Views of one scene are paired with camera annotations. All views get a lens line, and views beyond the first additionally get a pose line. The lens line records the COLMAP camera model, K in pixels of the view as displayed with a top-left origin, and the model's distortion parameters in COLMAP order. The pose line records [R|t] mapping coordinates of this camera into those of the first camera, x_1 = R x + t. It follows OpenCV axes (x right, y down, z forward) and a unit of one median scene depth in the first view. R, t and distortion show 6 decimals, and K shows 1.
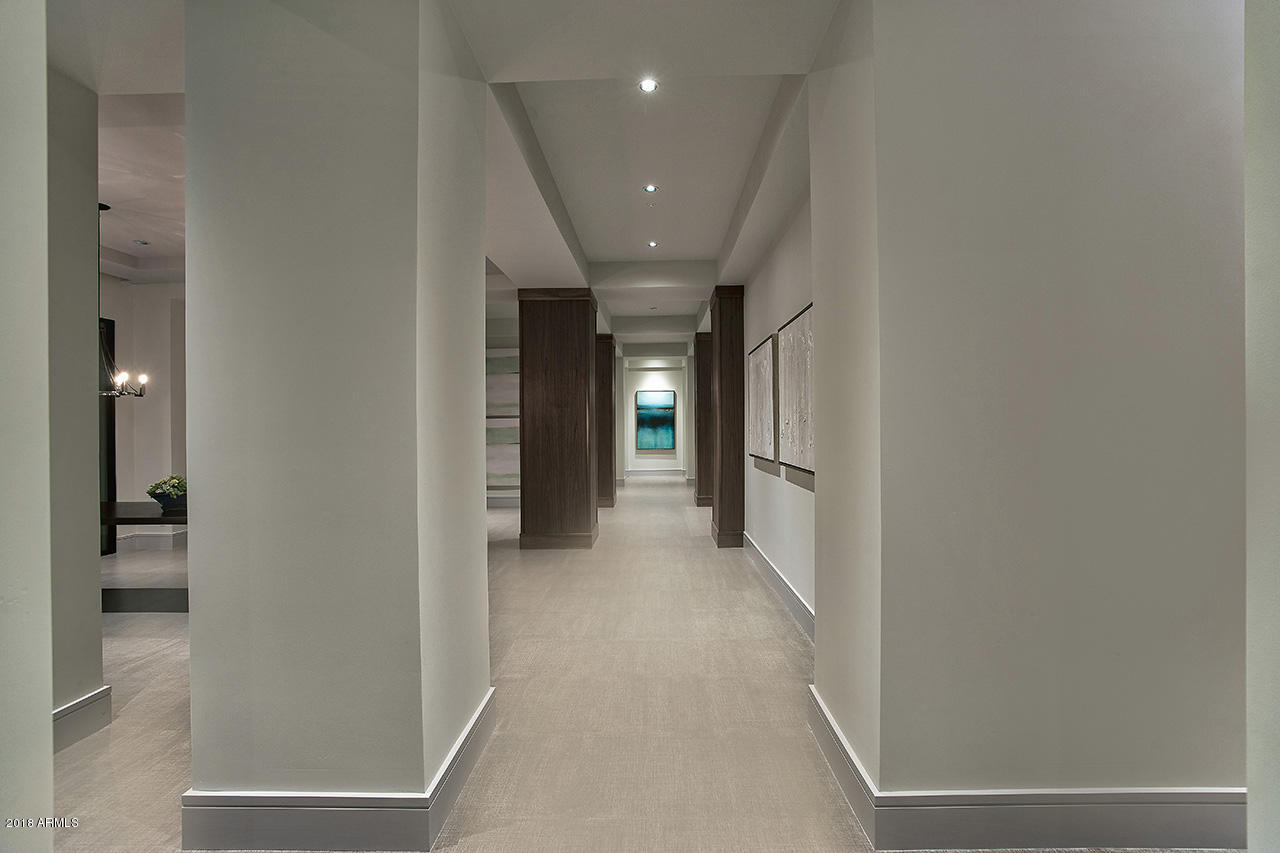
lens RADIAL K [[593.2, 0, 640.6], [0, 593.2, 423.0], [0, 0, 1]] dist [-0.056856, 0.023906]
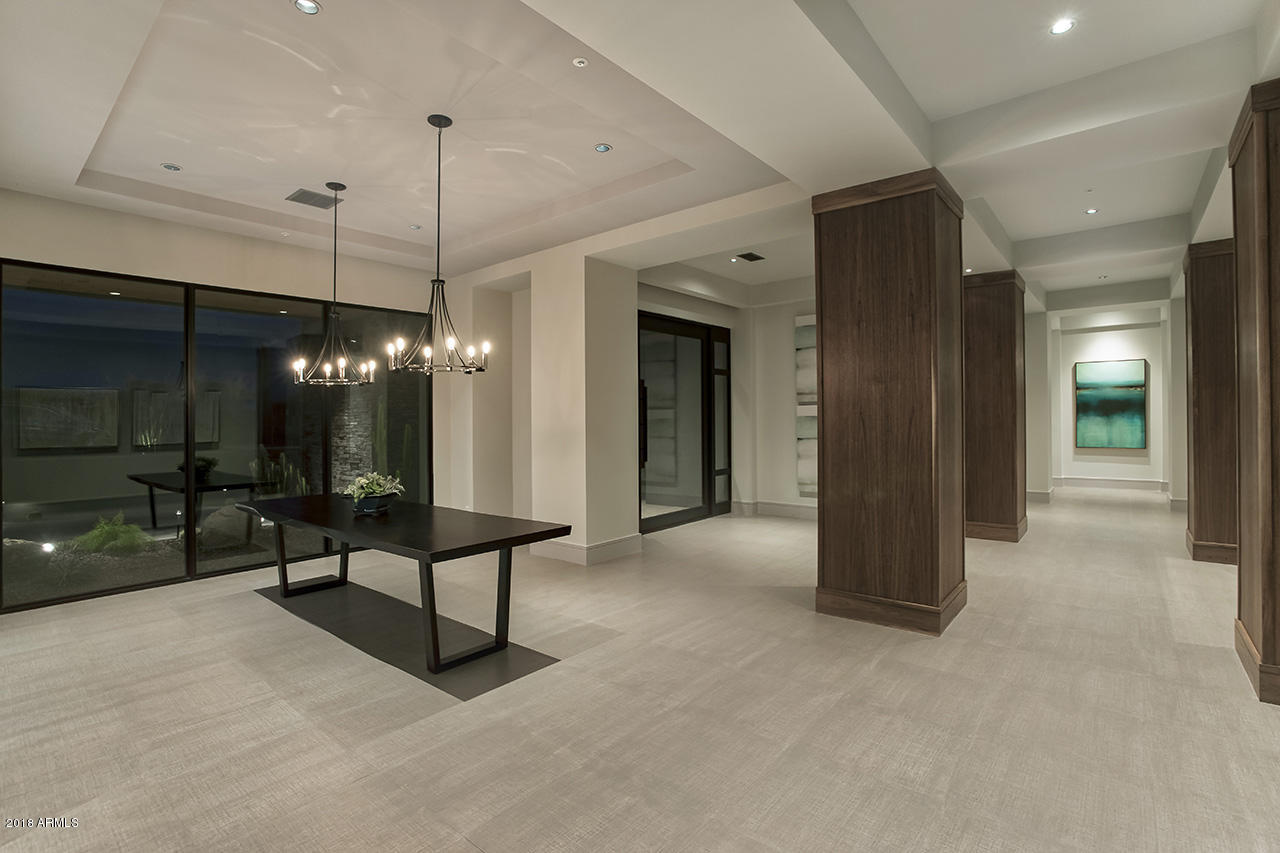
lens RADIAL K [[593.2, 0, 640.6], [0, 593.2, 423.0], [0, 0, 1]] dist [-0.056856, 0.023906]
pose [[0.783697, -0.004980, -0.621123, 0.017591], [0.014394, 0.999845, 0.010144, 0.002144], [0.620977, -0.016890, 0.783647, 0.191704]]
